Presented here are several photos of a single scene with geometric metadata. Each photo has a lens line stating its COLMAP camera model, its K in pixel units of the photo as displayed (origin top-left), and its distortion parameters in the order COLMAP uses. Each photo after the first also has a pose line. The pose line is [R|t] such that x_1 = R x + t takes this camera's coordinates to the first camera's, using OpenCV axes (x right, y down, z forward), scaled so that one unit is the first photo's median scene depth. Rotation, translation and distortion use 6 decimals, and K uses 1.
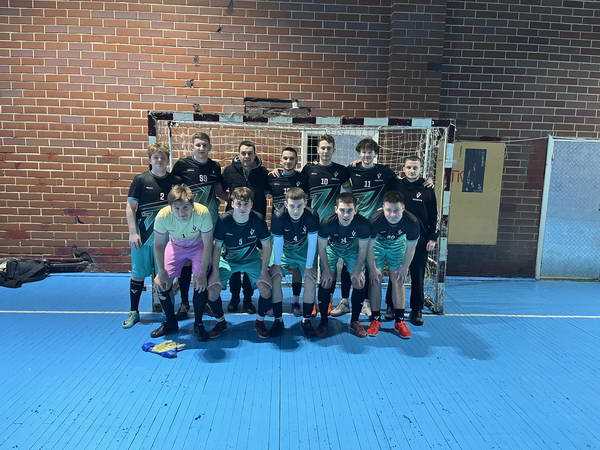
lens RADIAL K [[447.2, 0, 297.6], [0, 447.2, 230.8], [0, 0, 1]] dist [0.077776, -0.097812]
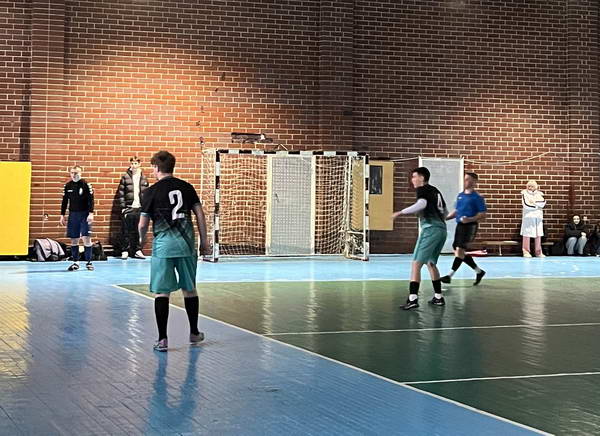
lens RADIAL K [[1566.0, 0, 300.0], [0, 1566.0, 218.0], [0, 0, 1]] dist [-0.345050, 1.005493]
pose [[0.931302, -0.019454, 0.363727, -1.779840], [0.064395, 0.991637, -0.111842, 0.570711], [-0.358510, 0.127581, 0.924767, -3.790462]]
